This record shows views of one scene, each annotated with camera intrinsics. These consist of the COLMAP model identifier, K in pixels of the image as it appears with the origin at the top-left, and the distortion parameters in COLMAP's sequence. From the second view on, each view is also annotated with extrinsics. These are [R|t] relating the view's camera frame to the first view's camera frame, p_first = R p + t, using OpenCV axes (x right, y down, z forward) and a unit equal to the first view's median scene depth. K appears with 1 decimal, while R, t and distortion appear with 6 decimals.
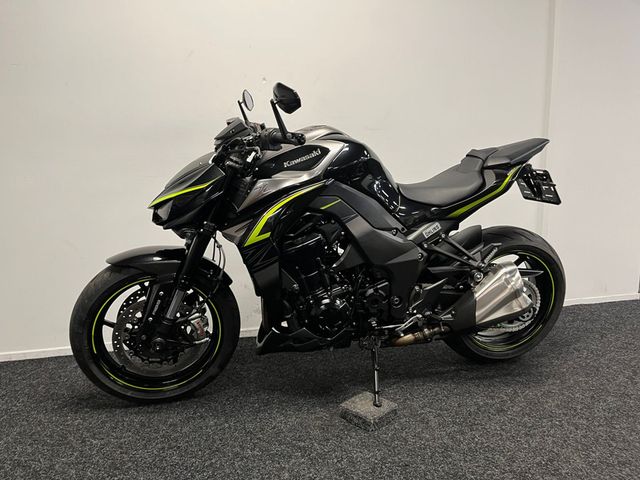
lens RADIAL K [[488.1, 0, 320.7], [0, 488.1, 247.9], [0, 0, 1]] dist [0.101470, -0.134895]
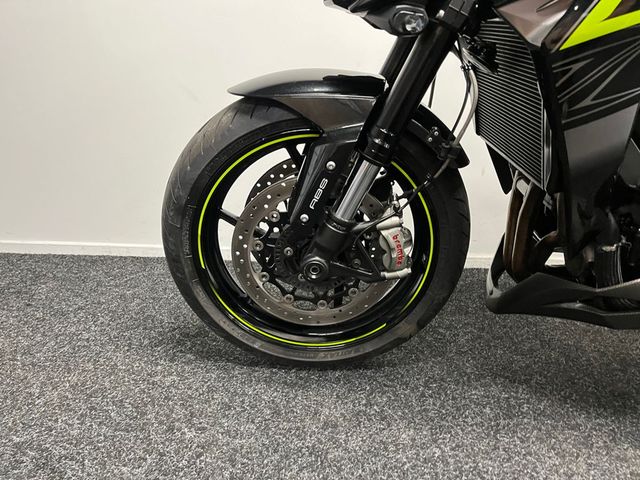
lens RADIAL K [[480.6, 0, 333.0], [0, 480.6, 230.0], [0, 0, 1]] dist [0.103096, -0.120335]
pose [[0.966245, 0.115625, -0.230220, -0.190765], [-0.084796, 0.986571, 0.139600, 0.081098], [0.243270, -0.115366, 0.963073, 0.505584]]
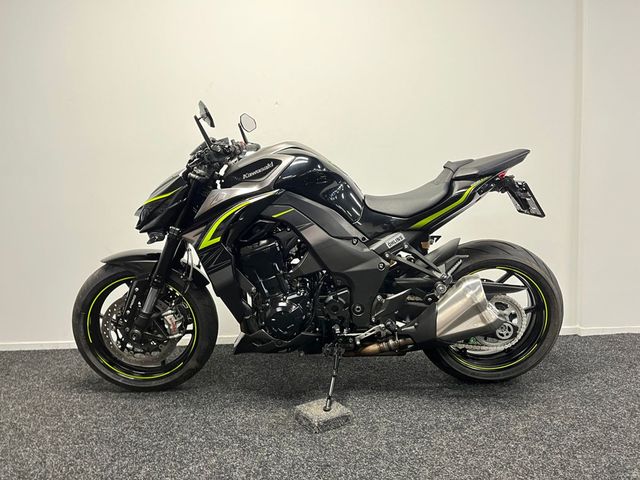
lens RADIAL K [[488.1, 0, 320.7], [0, 488.1, 247.9], [0, 0, 1]] dist [0.101470, -0.134895]
pose [[0.972345, 0.019463, -0.232735, 0.319294], [-0.031252, 0.998402, -0.047073, 0.031764], [0.231447, 0.053045, 0.971400, -0.014290]]
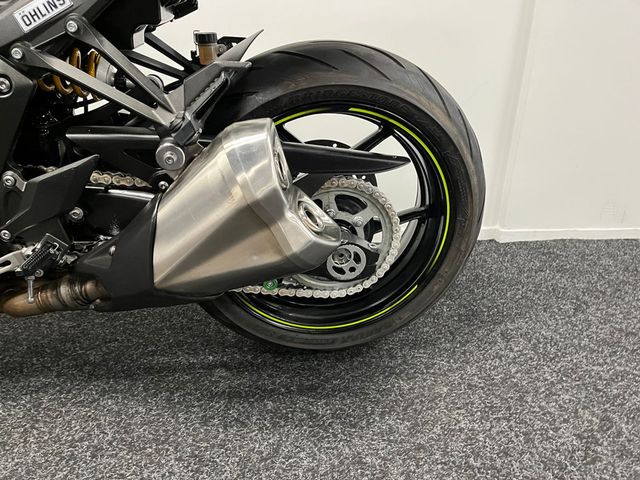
lens RADIAL K [[488.1, 0, 320.7], [0, 488.1, 247.9], [0, 0, 1]] dist [0.101470, -0.134895]
pose [[0.991657, 0.087390, -0.094764, 0.475237], [-0.066652, 0.976835, 0.203351, 0.044138], [0.110340, -0.195338, 0.974509, 0.671110]]
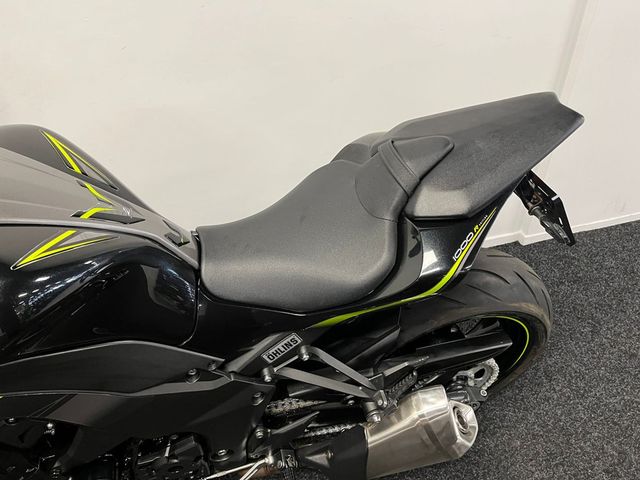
lens RADIAL K [[488.1, 0, 320.7], [0, 488.1, 247.9], [0, 0, 1]] dist [0.101470, -0.134895]
pose [[0.999827, -0.018540, -0.001281, 0.272464], [0.016458, 0.851285, 0.524445, -0.372386], [-0.008633, -0.524376, 0.851443, 0.666522]]
